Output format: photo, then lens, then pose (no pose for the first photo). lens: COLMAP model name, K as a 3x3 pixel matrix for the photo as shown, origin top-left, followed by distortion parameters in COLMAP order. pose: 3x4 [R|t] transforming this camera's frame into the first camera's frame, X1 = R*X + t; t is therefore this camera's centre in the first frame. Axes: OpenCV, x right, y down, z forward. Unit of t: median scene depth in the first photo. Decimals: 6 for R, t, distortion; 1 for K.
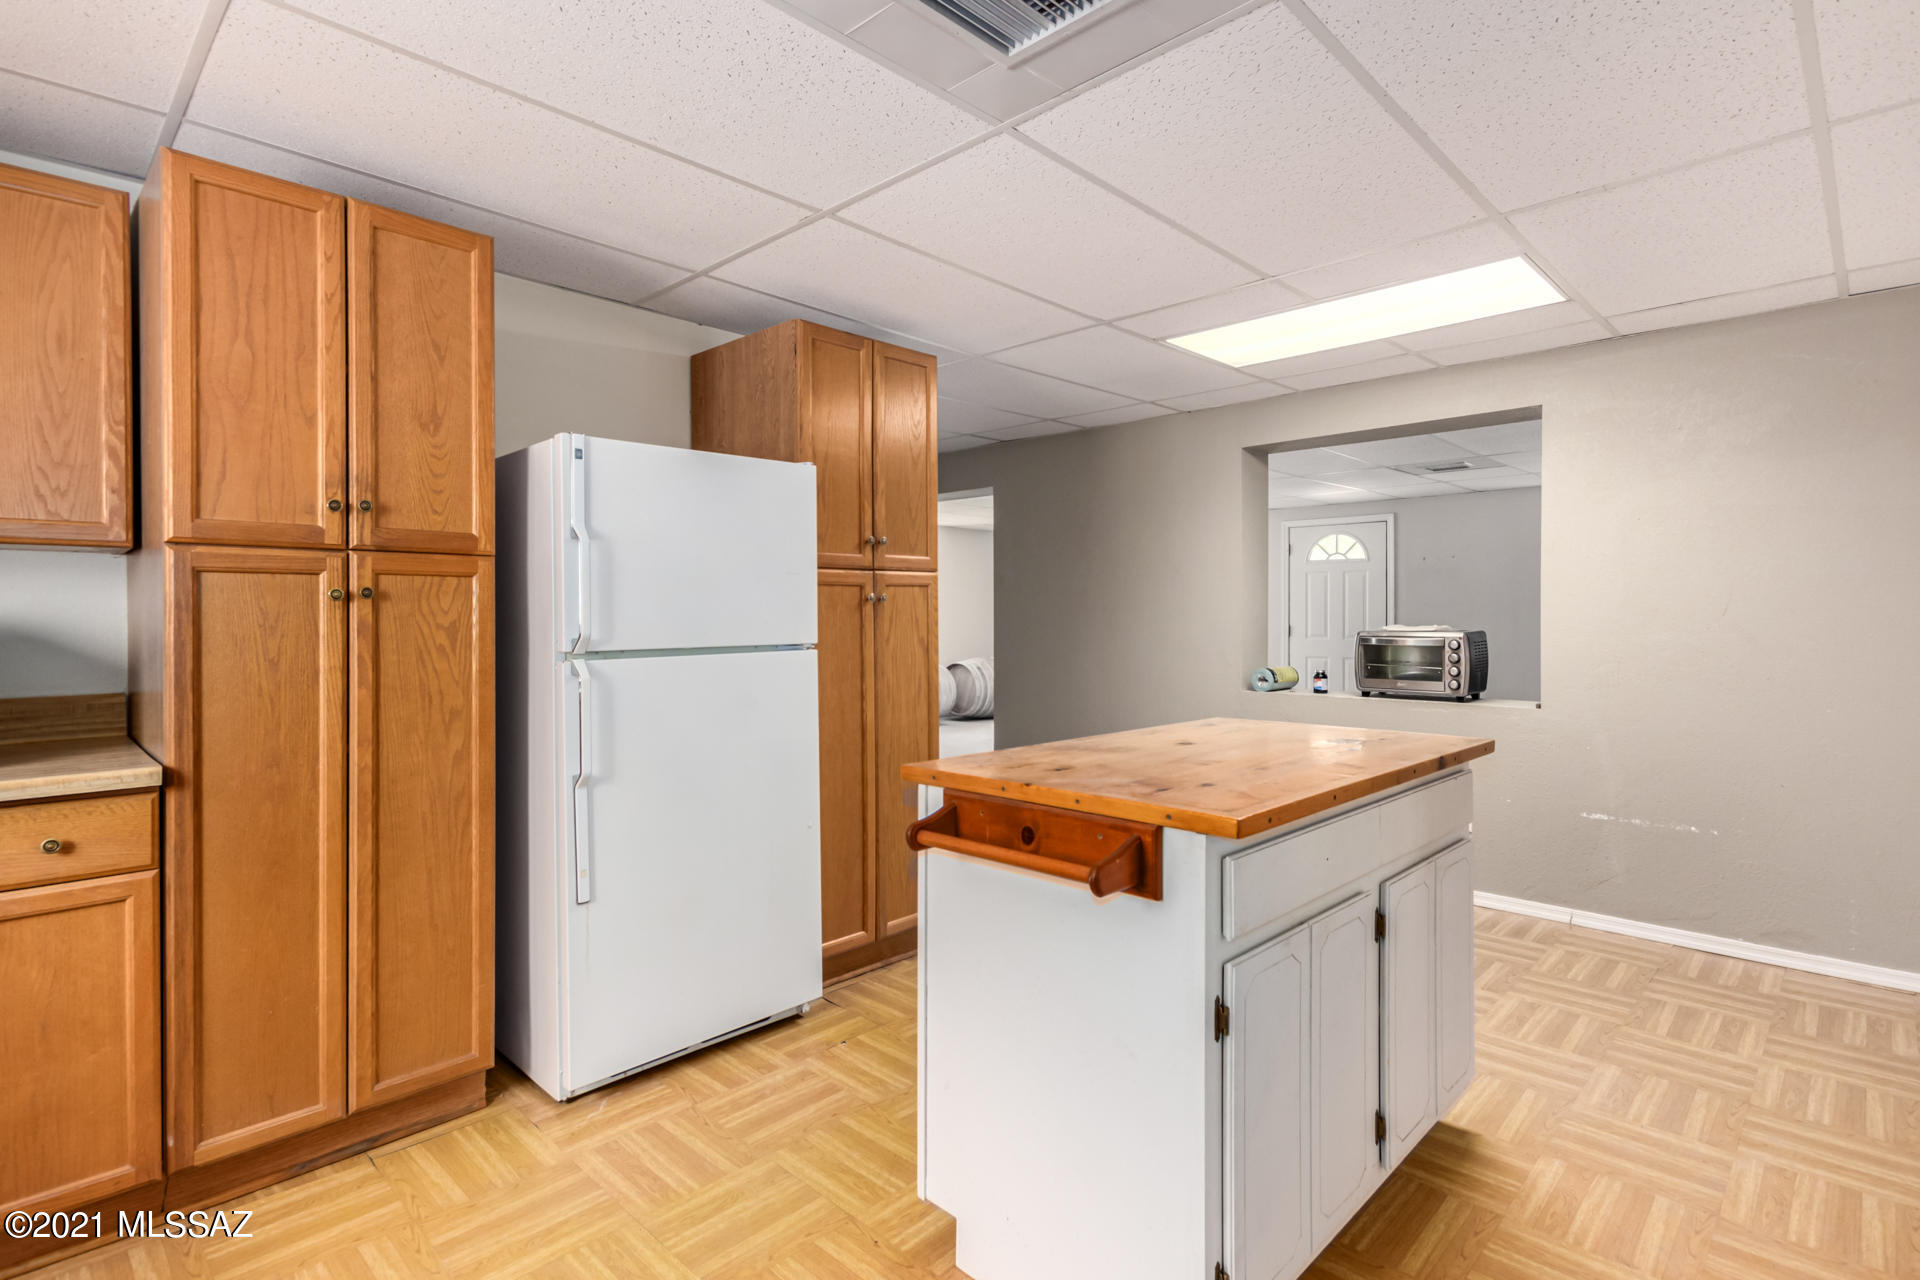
lens RADIAL K [[941.2, 0, 955.5], [0, 941.2, 625.3], [0, 0, 1]] dist [0.013616, 0.000643]
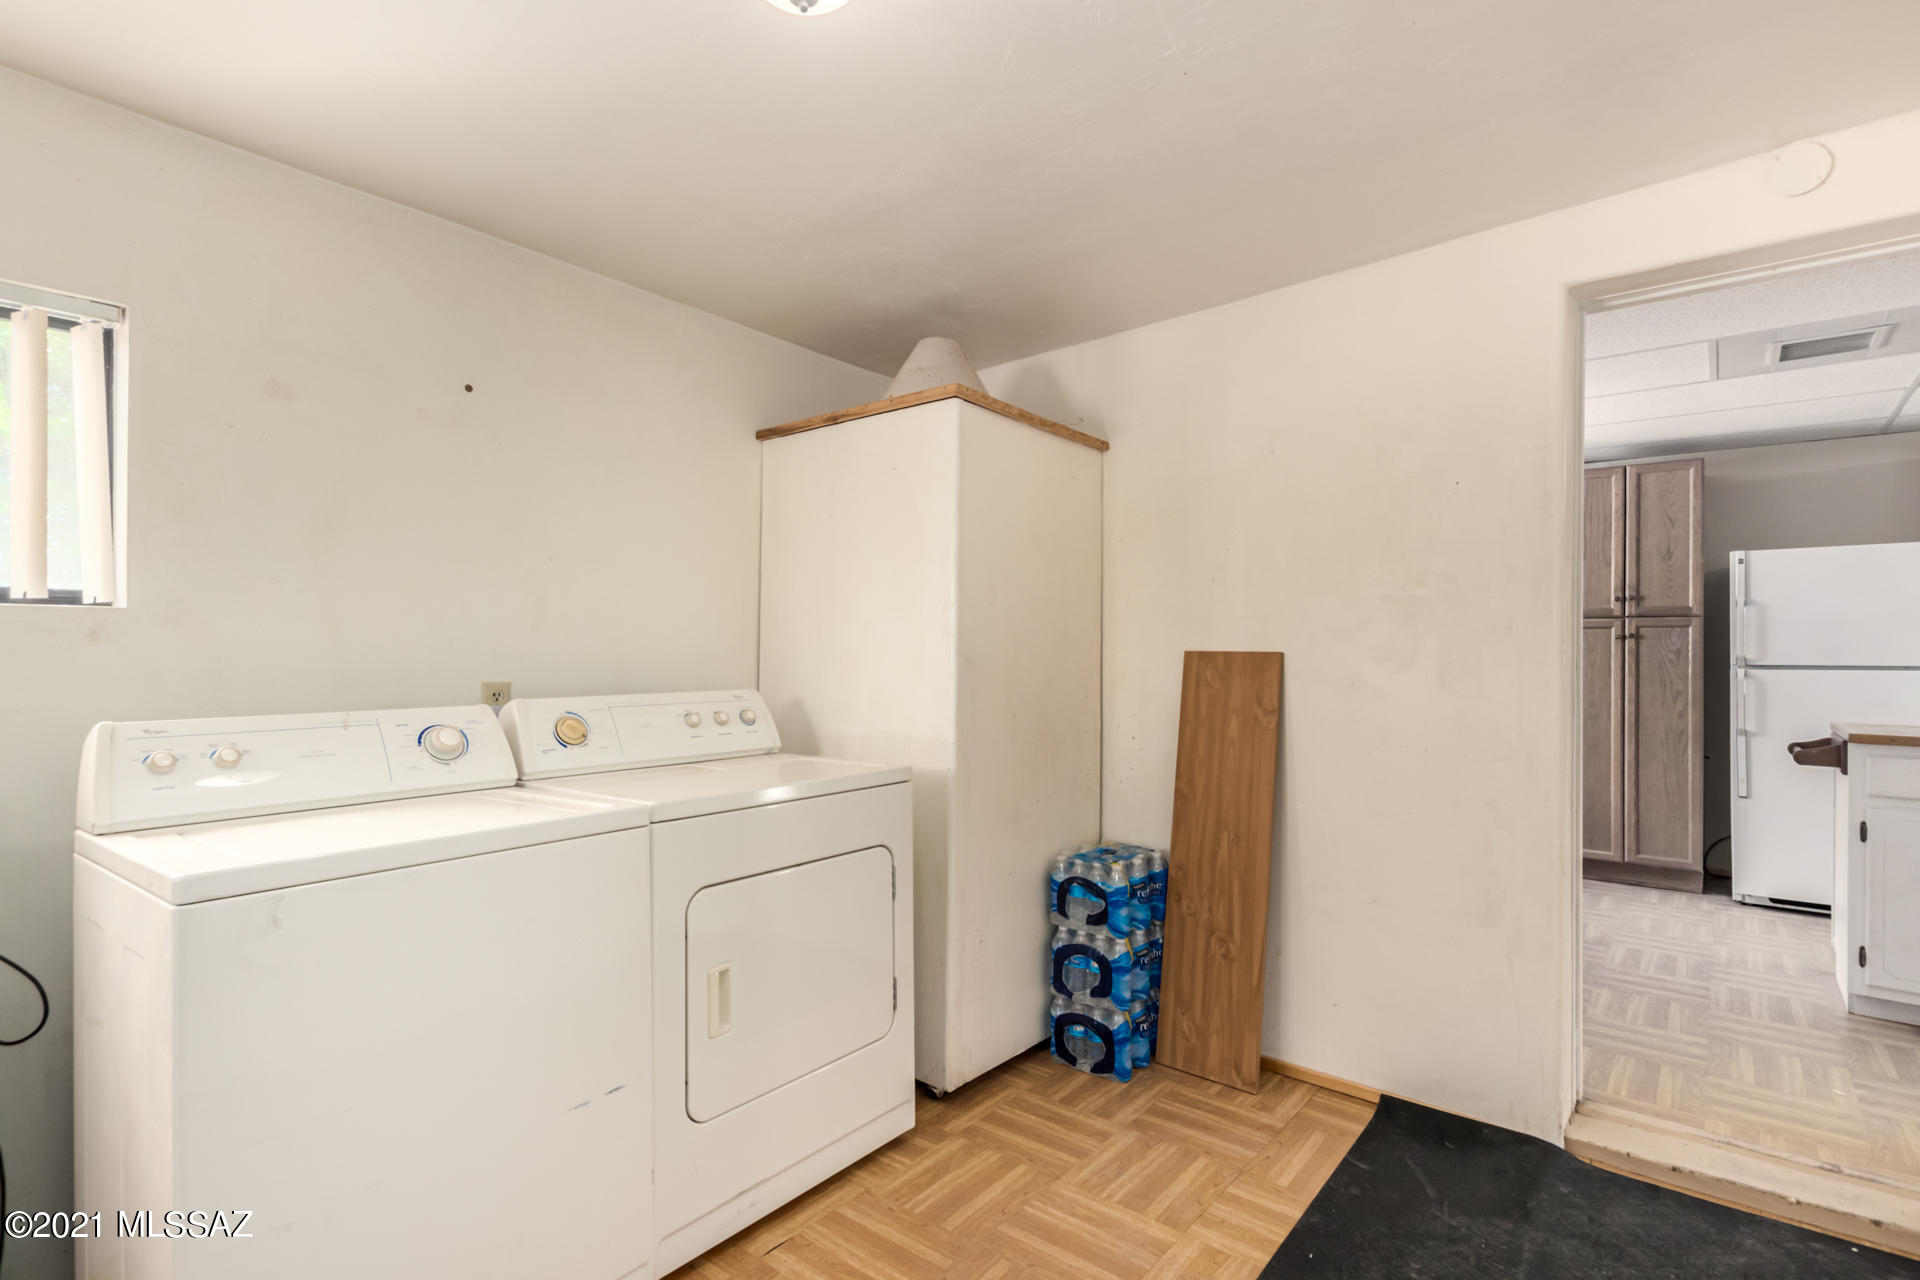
lens RADIAL K [[941.2, 0, 951.7], [0, 941.2, 644.0], [0, 0, 1]] dist [0.013616, 0.000643]
pose [[0.091560, -0.002307, -0.995797, 1.483432], [-0.014742, 0.999885, -0.003672, 0.018014], [0.995690, 0.015016, 0.091515, -0.831157]]
